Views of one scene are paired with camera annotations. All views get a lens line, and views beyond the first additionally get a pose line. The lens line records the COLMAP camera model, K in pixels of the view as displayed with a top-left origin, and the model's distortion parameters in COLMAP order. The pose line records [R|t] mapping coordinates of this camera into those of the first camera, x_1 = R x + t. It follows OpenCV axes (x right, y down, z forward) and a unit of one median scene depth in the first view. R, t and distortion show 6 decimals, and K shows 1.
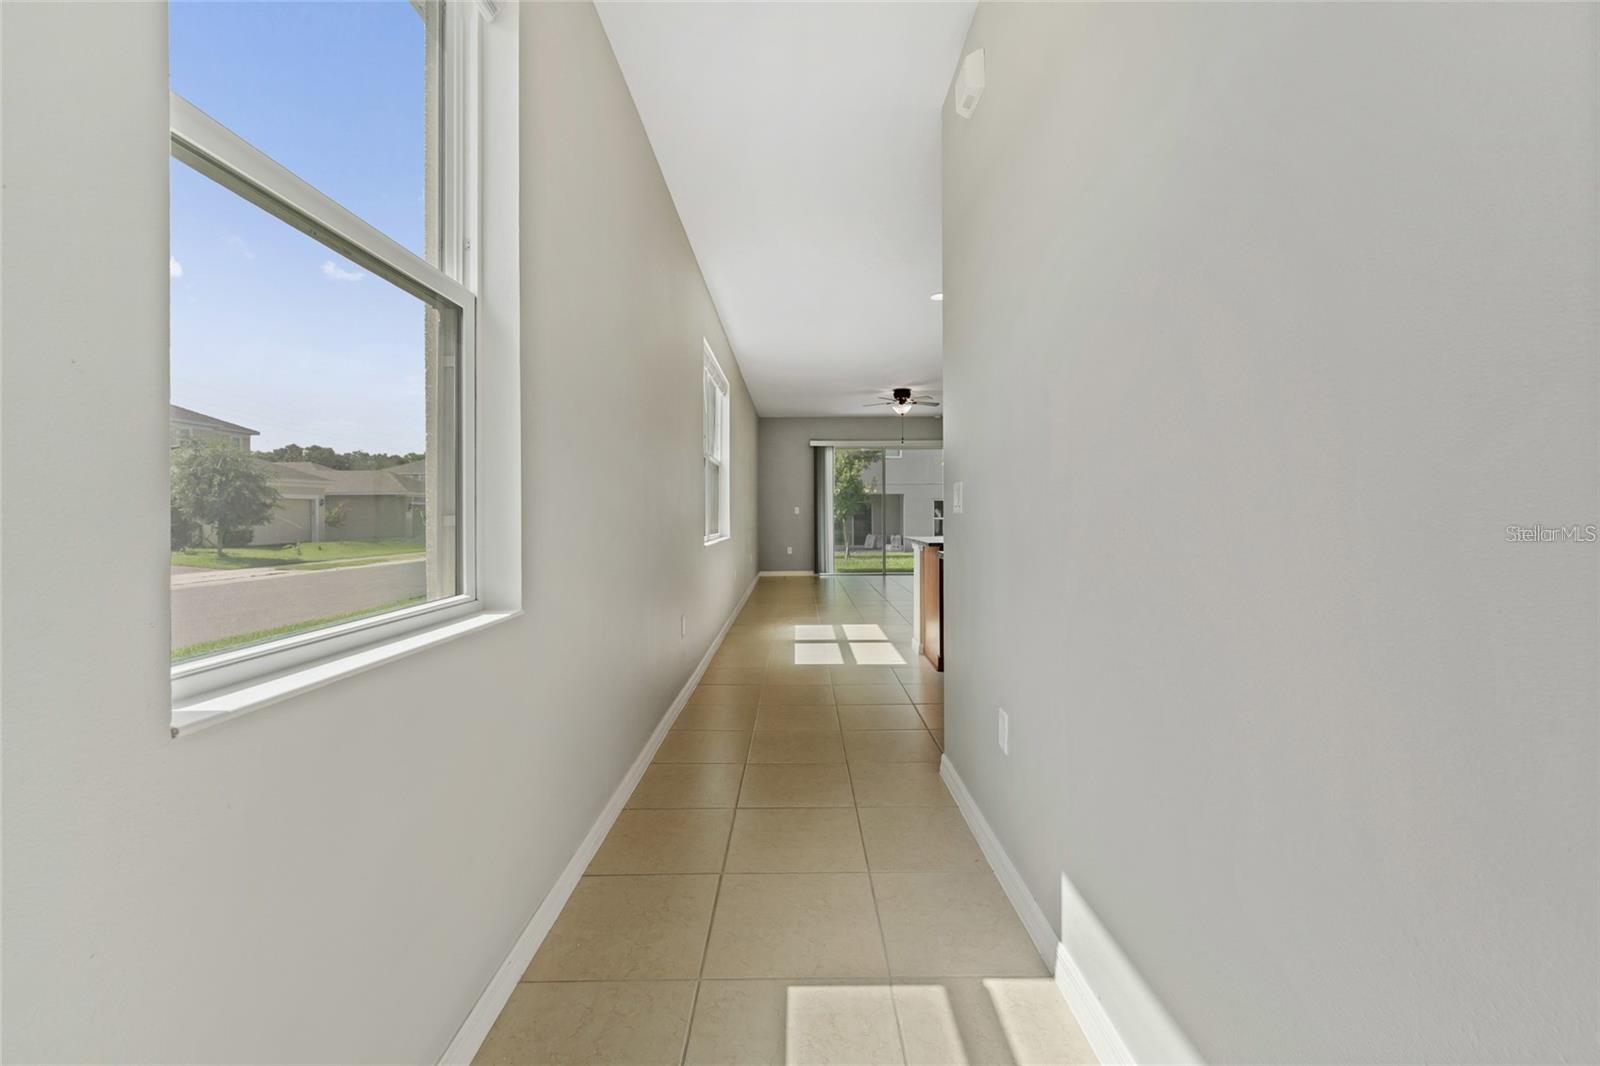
lens RADIAL K [[643.5, 0, 804.1], [0, 643.5, 515.5], [0, 0, 1]] dist [-0.000366, -0.000052]
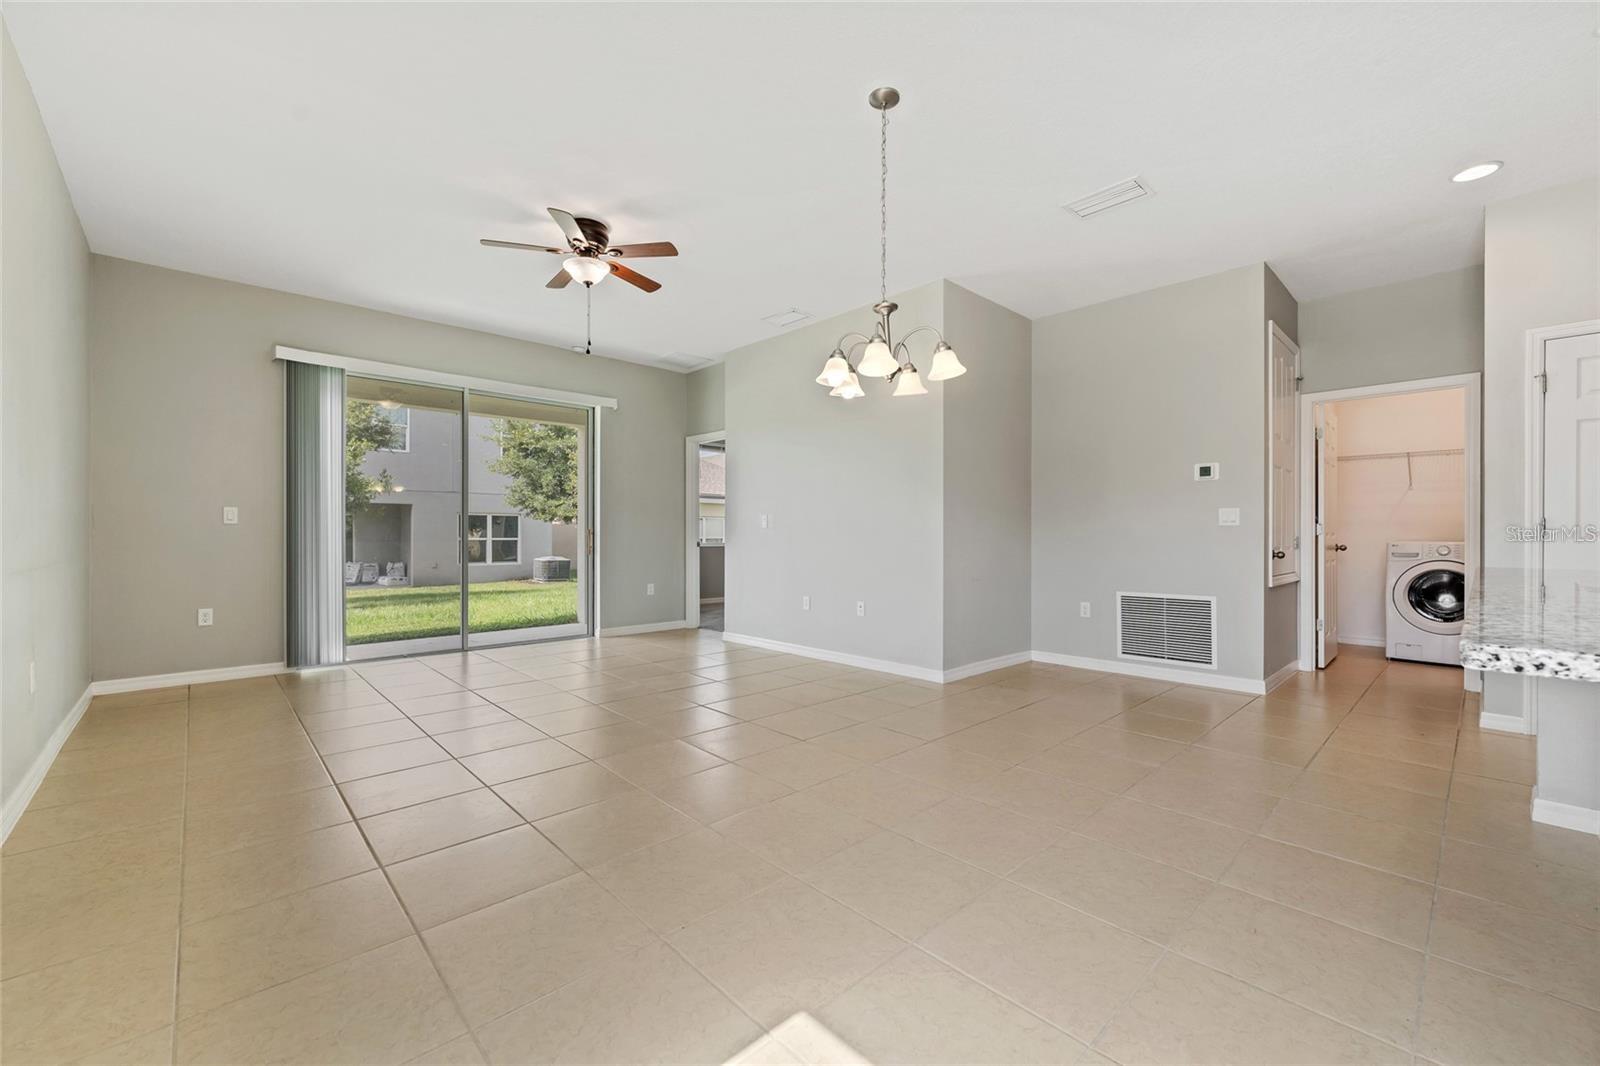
lens RADIAL K [[650.5, 0, 800.0], [0, 650.5, 533.0], [0, 0, 1]] dist [-0.001400, -0.000244]
pose [[0.738684, 0.005402, 0.674030, -0.021450], [-0.001495, 0.999979, -0.006376, 0.005201], [-0.674050, 0.003702, 0.738676, 0.454413]]
